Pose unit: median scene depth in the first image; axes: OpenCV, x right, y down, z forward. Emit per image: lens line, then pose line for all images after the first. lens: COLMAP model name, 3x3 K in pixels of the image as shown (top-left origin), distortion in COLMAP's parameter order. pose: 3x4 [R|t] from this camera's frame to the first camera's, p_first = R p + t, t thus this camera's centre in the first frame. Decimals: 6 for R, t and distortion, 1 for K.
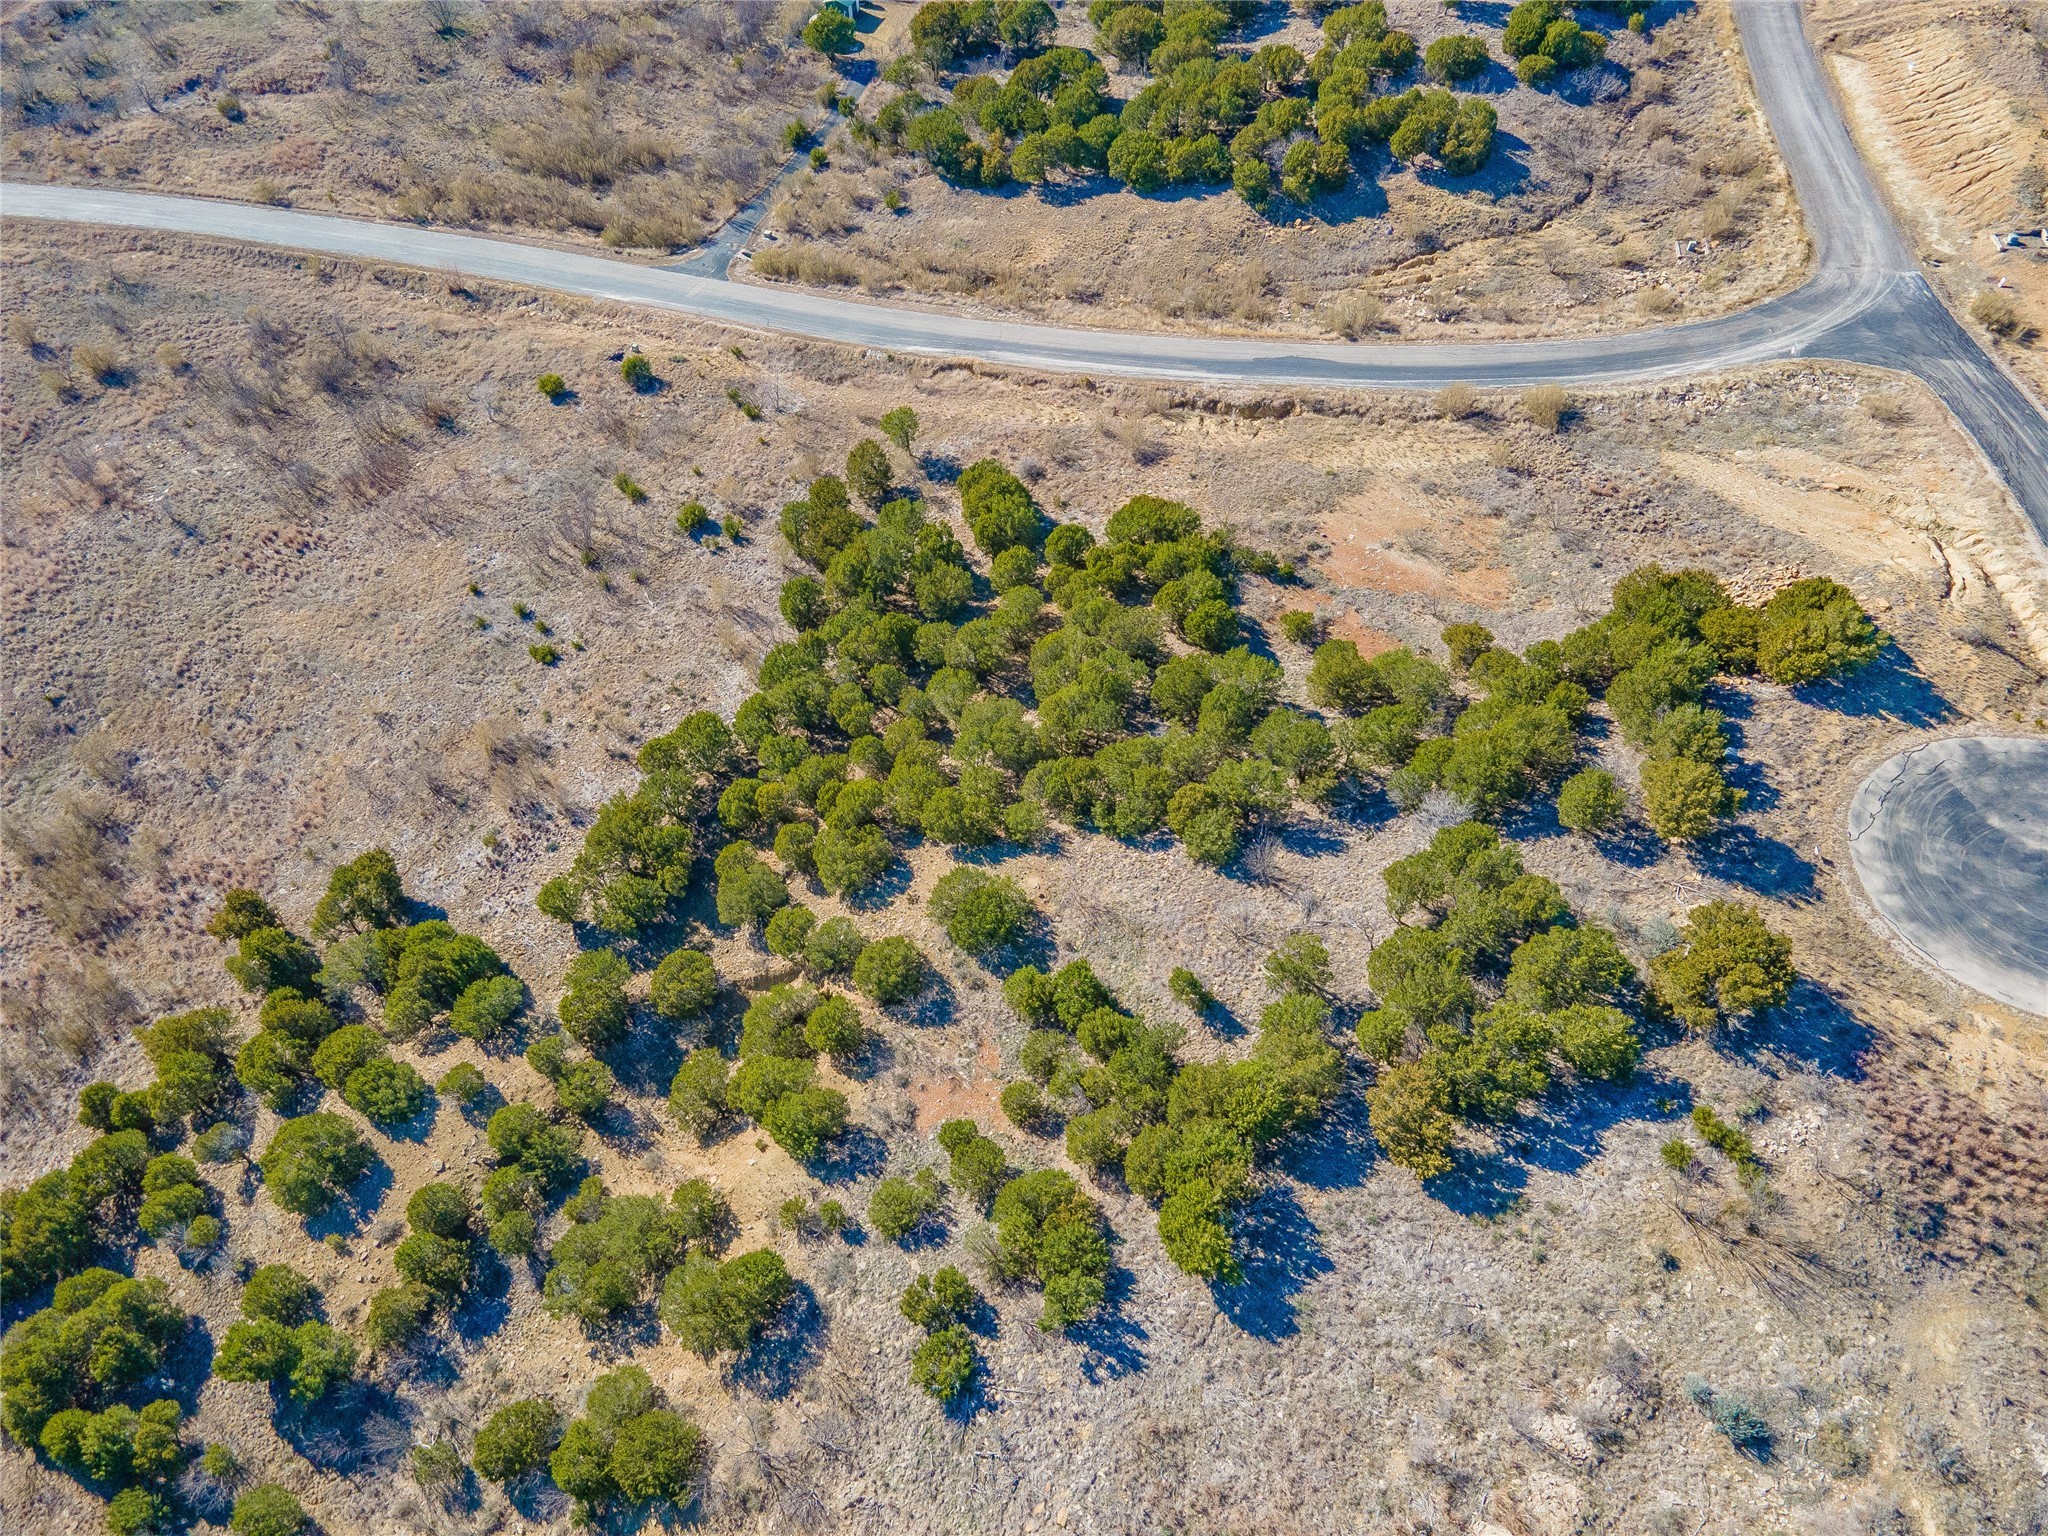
lens RADIAL K [[1493.0, 0, 1029.1], [0, 1493.0, 763.0], [0, 0, 1]] dist [0.022692, 0.046945]
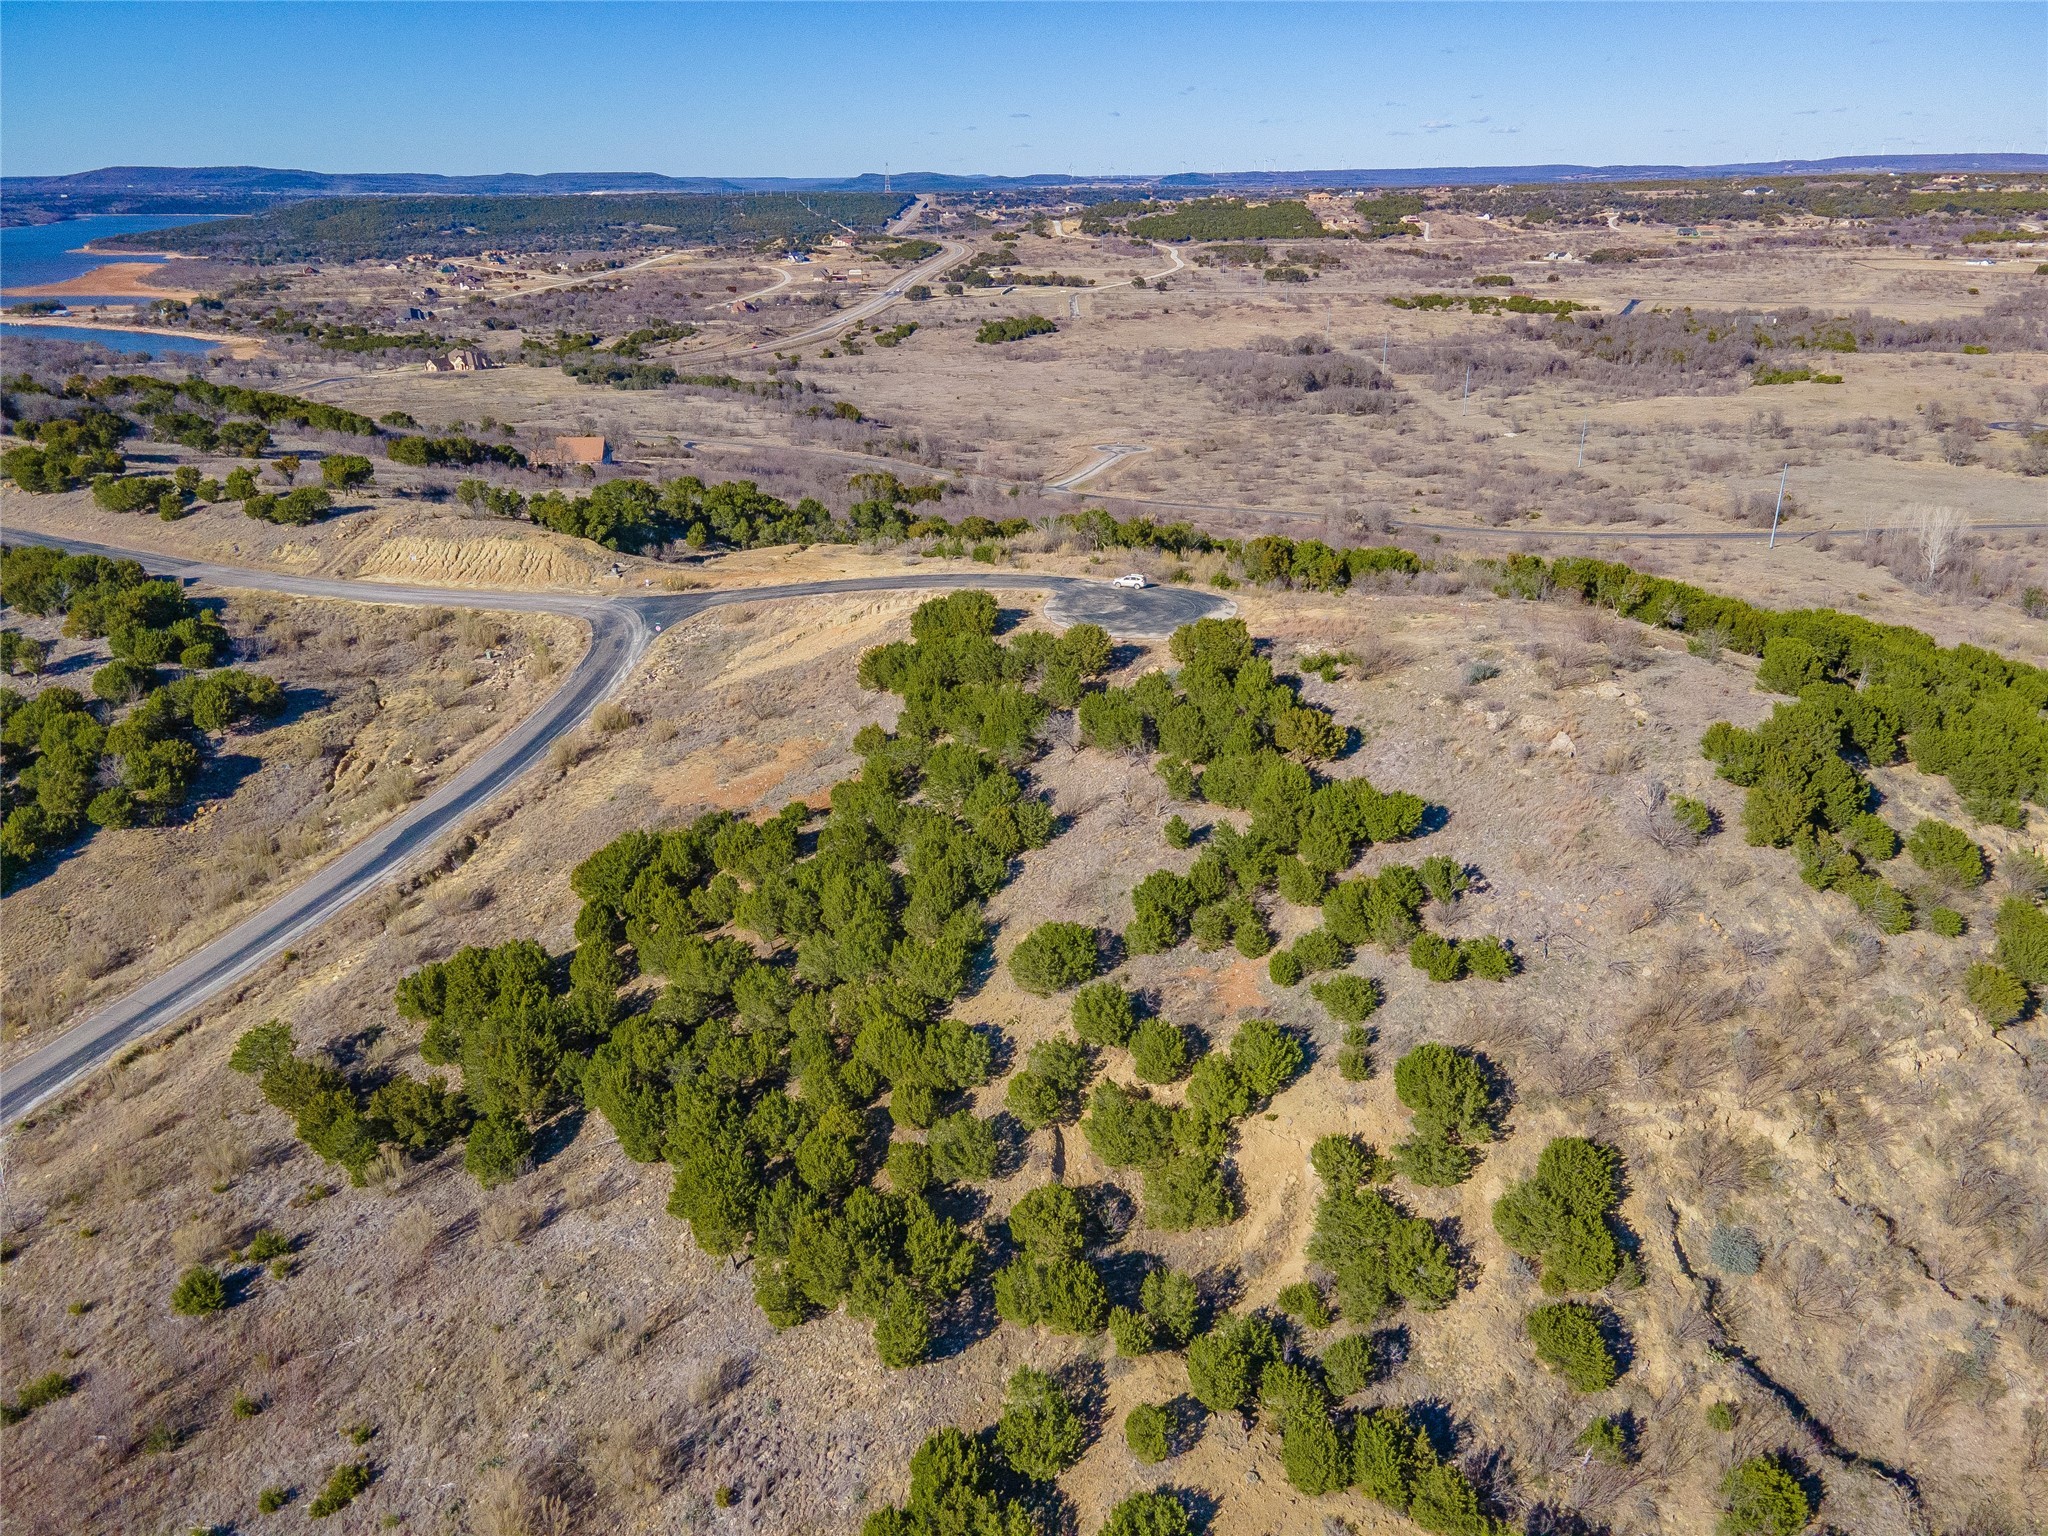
lens RADIAL K [[1493.0, 0, 1032.6], [0, 1493.0, 762.2], [0, 0, 1]] dist [0.022692, 0.046945]
pose [[0.117874, -0.357546, 0.926427, -0.952985], [0.793760, 0.594512, 0.128452, -0.132792], [-0.596699, 0.720220, 0.353883, 0.510139]]
